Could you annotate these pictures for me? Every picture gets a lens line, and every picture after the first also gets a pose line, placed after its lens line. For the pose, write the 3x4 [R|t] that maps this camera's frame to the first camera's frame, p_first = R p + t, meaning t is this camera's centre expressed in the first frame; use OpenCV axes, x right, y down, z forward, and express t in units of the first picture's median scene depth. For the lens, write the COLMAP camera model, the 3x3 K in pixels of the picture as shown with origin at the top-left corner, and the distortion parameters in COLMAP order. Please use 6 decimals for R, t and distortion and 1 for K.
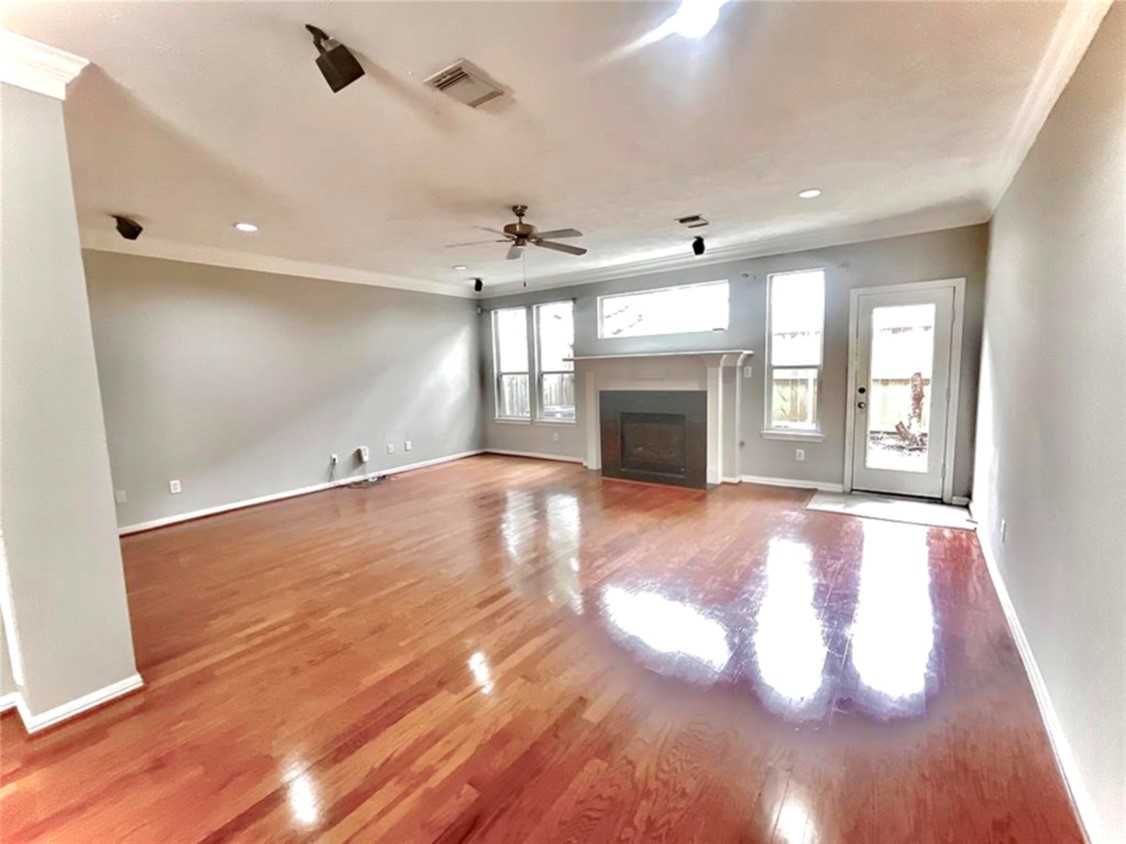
lens RADIAL K [[480.2, 0, 569.0], [0, 480.2, 417.2], [0, 0, 1]] dist [0.004840, 0.000591]
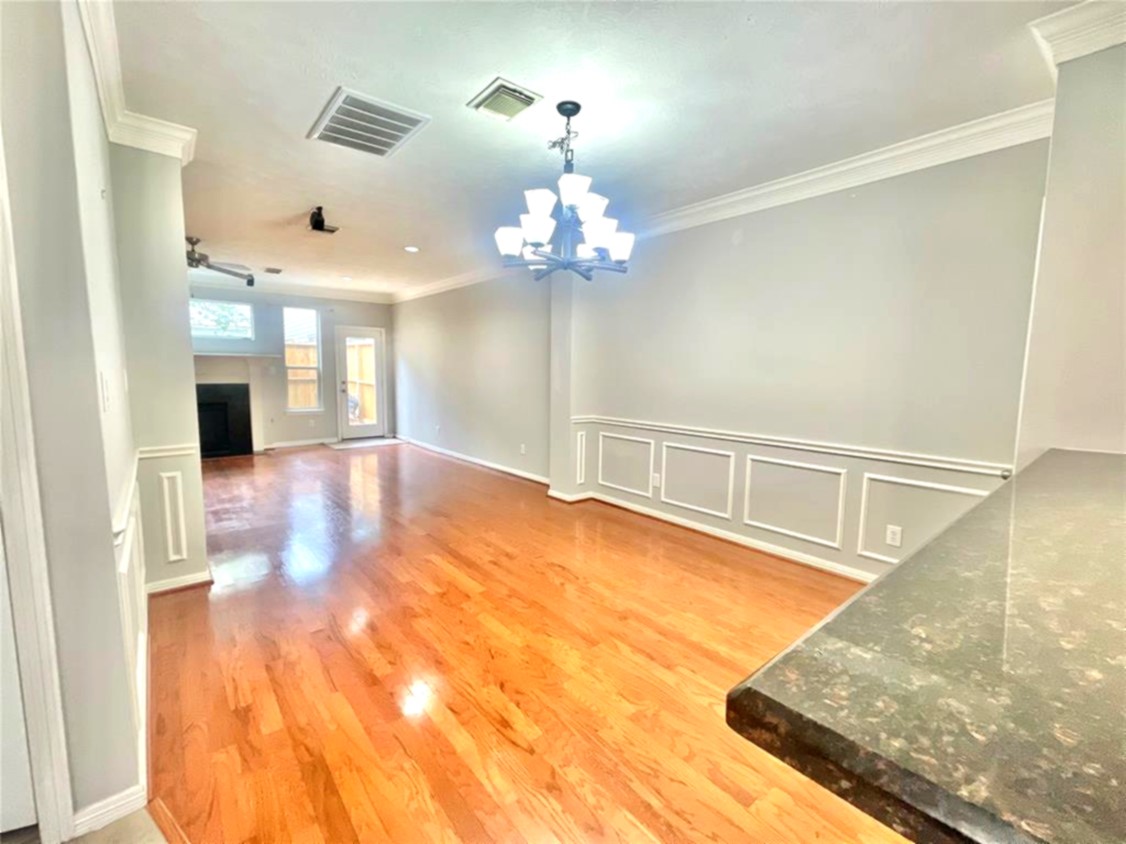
lens RADIAL K [[480.2, 0, 562.6], [0, 480.2, 424.1], [0, 0, 1]] dist [0.004840, 0.000591]
pose [[0.249347, -0.074146, 0.965572, -0.895341], [0.076111, 0.995481, 0.056788, 0.056208], [-0.965419, 0.059331, 0.253863, -0.225856]]
